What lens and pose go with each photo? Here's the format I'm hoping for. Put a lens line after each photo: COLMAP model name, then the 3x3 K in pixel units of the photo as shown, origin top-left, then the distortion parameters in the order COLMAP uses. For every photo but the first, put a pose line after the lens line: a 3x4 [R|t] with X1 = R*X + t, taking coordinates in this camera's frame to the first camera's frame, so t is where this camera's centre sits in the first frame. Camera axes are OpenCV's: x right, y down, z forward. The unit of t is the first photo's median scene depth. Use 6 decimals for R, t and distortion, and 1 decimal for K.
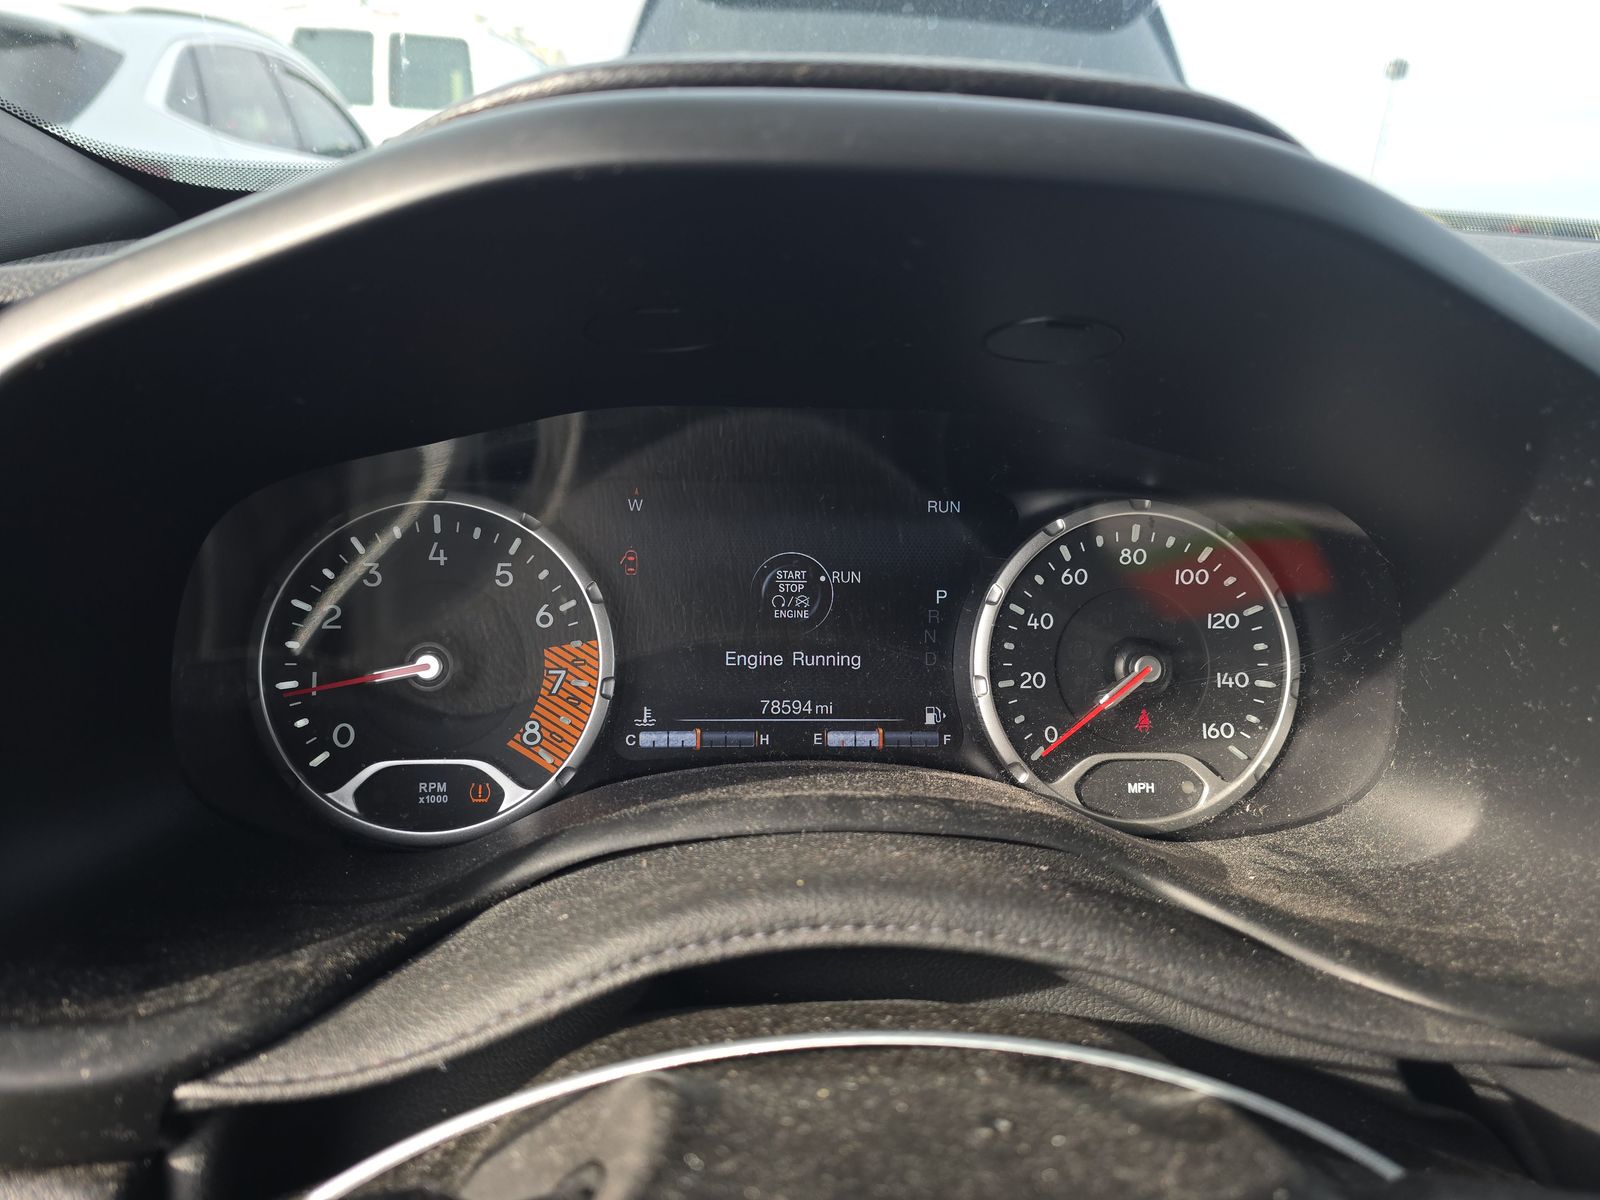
lens RADIAL K [[1149.8, 0, 807.0], [0, 1149.8, 598.2], [0, 0, 1]] dist [0.036390, -0.019539]
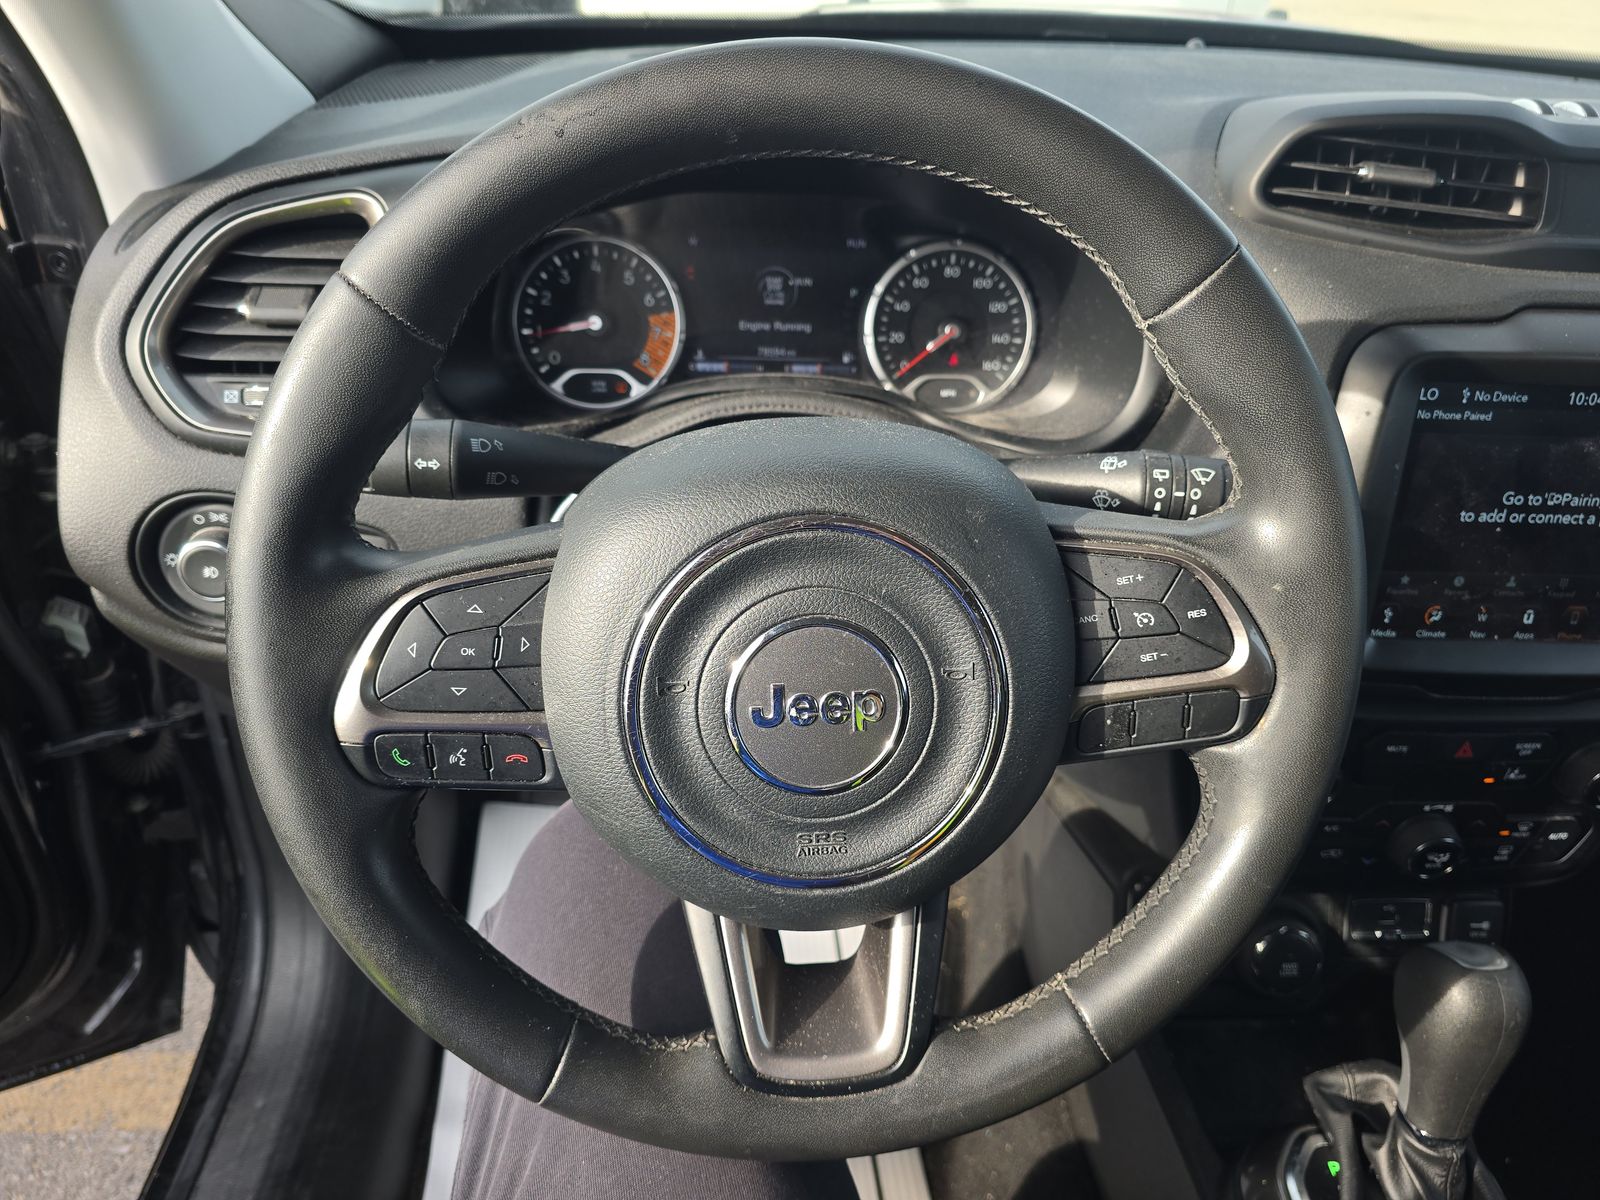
lens RADIAL K [[1149.8, 0, 798.8], [0, 1149.8, 610.7], [0, 0, 1]] dist [0.036390, -0.019539]
pose [[0.999161, 0.019878, -0.035813, 0.109499], [-0.011186, 0.973530, 0.228283, 0.078482], [0.039403, -0.227691, 0.972936, -1.017159]]
